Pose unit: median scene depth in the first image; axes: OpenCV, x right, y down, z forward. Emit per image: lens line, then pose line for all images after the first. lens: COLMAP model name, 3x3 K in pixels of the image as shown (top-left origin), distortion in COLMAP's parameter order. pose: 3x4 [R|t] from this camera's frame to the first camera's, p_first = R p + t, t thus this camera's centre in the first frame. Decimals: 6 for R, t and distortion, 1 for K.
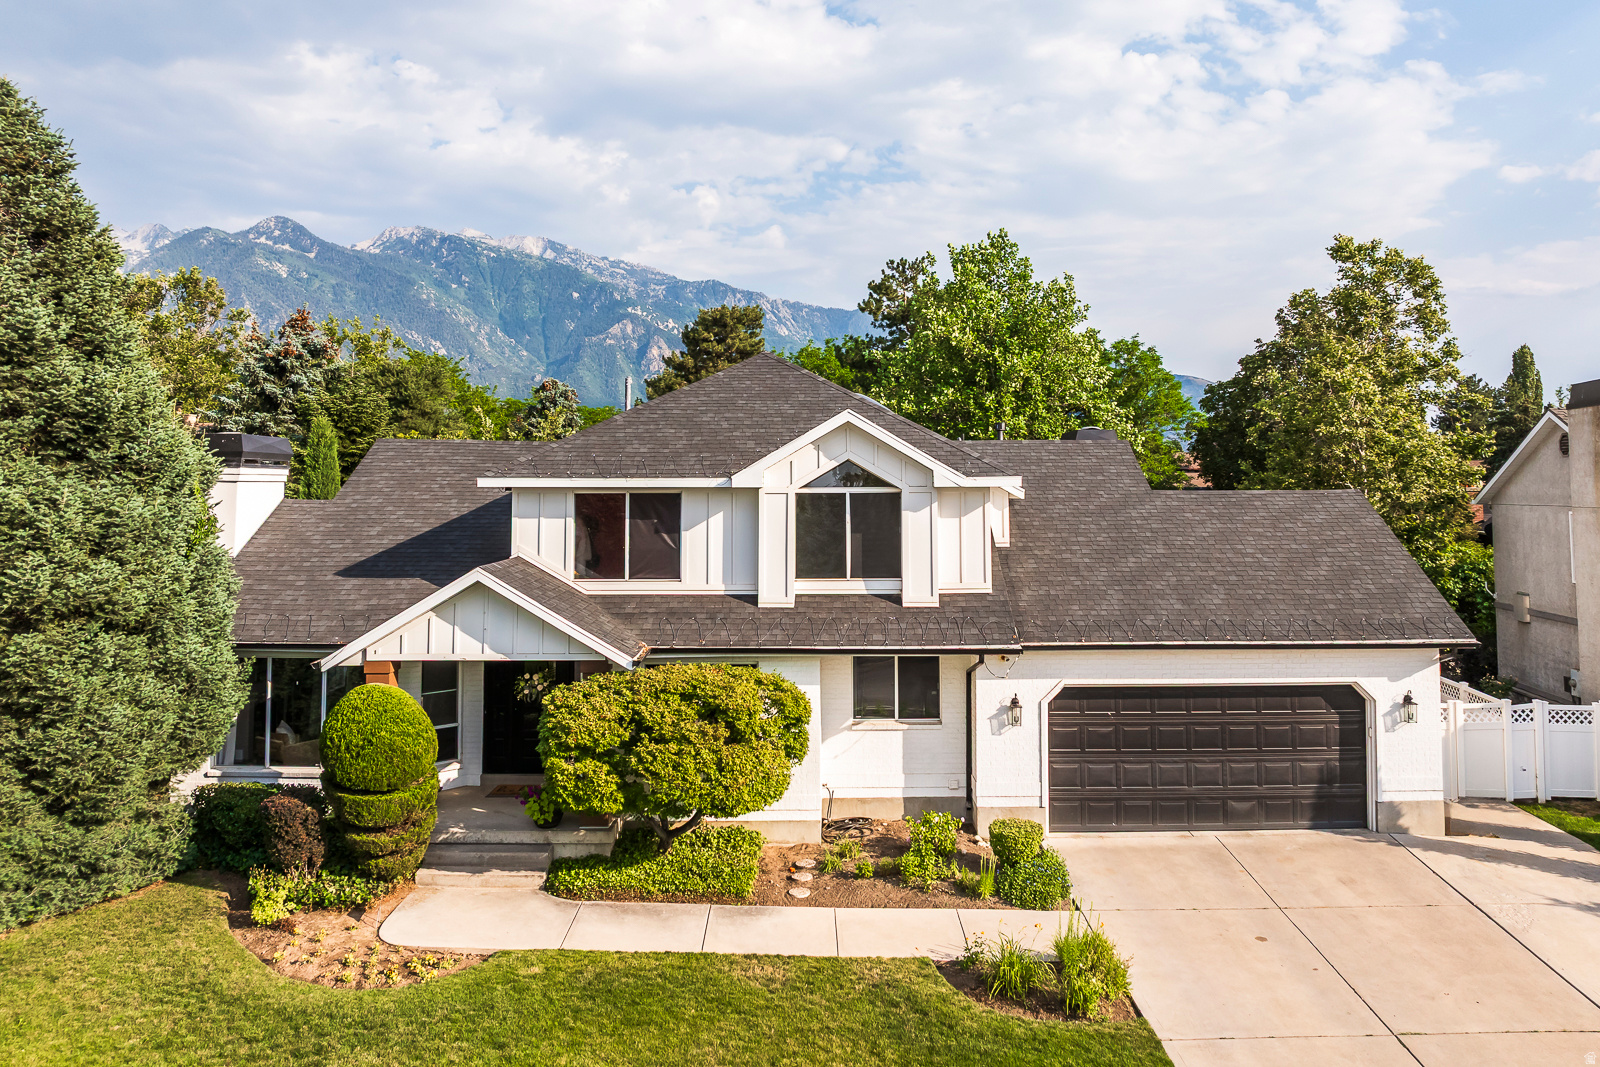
lens RADIAL K [[1197.9, 0, 798.5], [0, 1197.9, 373.5], [0, 0, 1]] dist [-0.051773, 0.007328]
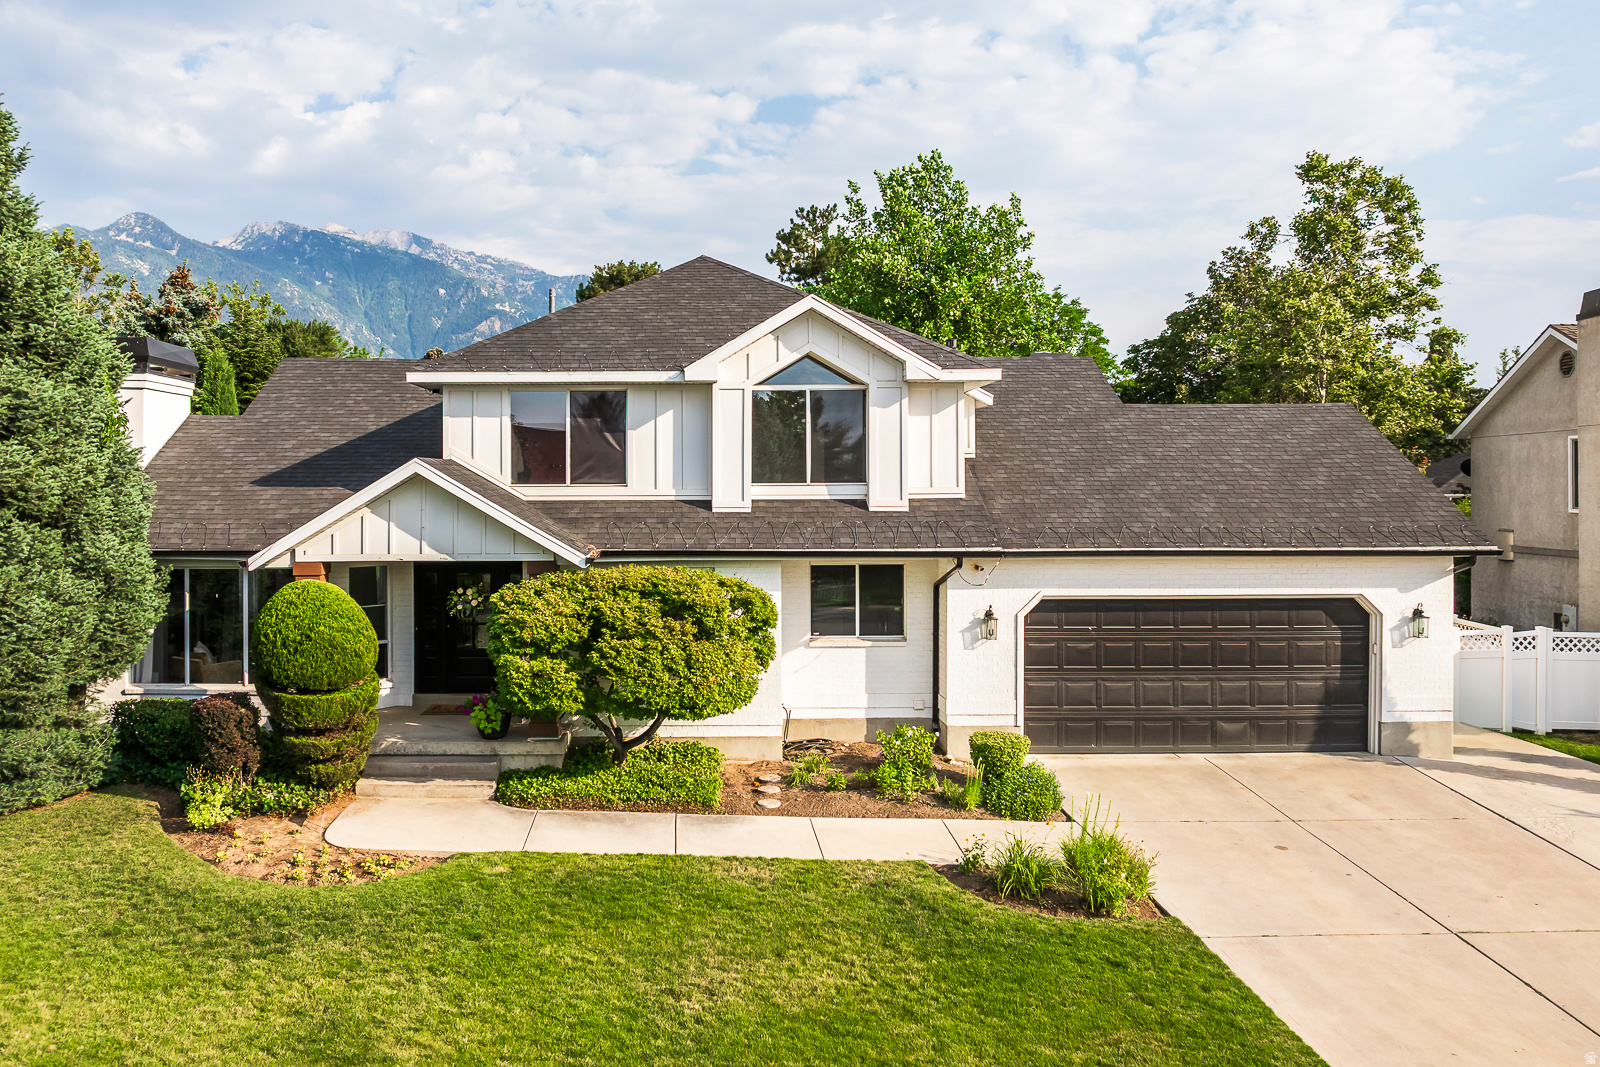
lens RADIAL K [[1218.4, 0, 634.2], [0, 1218.4, 480.4], [0, 0, 1]] dist [-0.052411, 0.006543]
pose [[0.999611, -0.001265, -0.027856, -0.067931], [0.003670, 0.996248, 0.086467, 0.090103], [0.027642, -0.086536, 0.995865, 0.064799]]
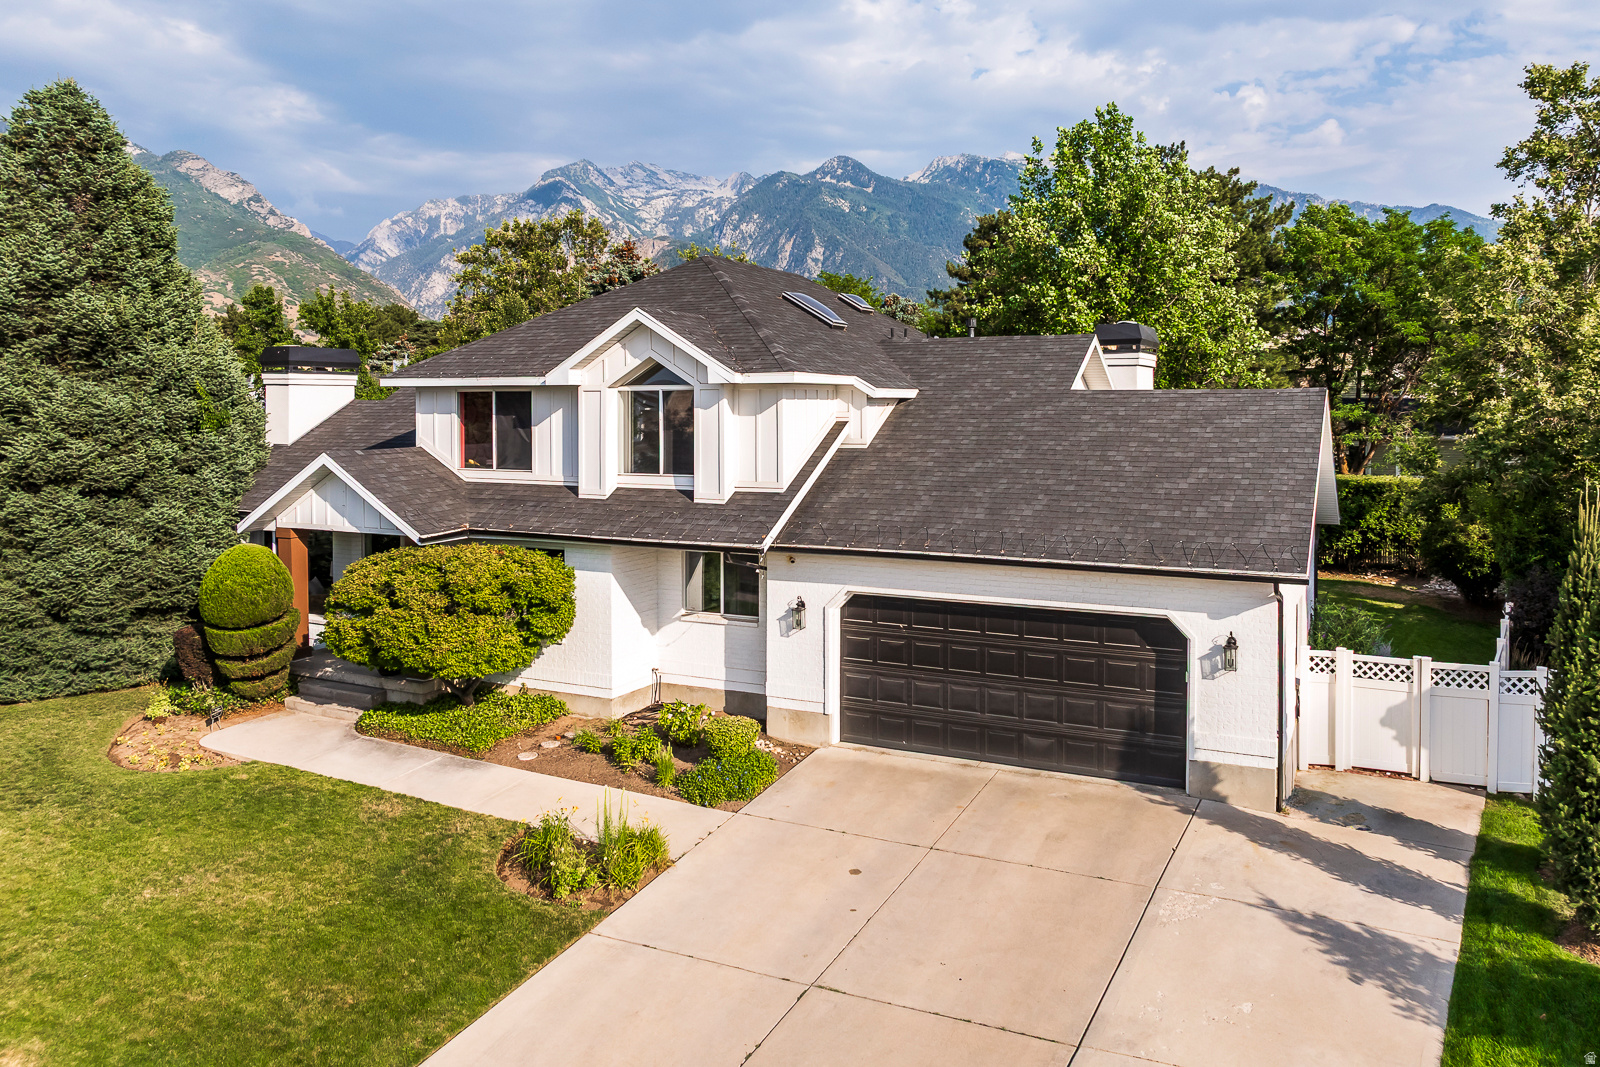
lens RADIAL K [[1189.1, 0, 800.7], [0, 1189.1, 394.3], [0, 0, 1]] dist [-0.038524, 0.006447]
pose [[0.893987, -0.001439, -0.448090, 0.617162], [0.042022, 0.995857, 0.080640, 0.027380], [0.446117, -0.090921, 0.890344, 0.155547]]
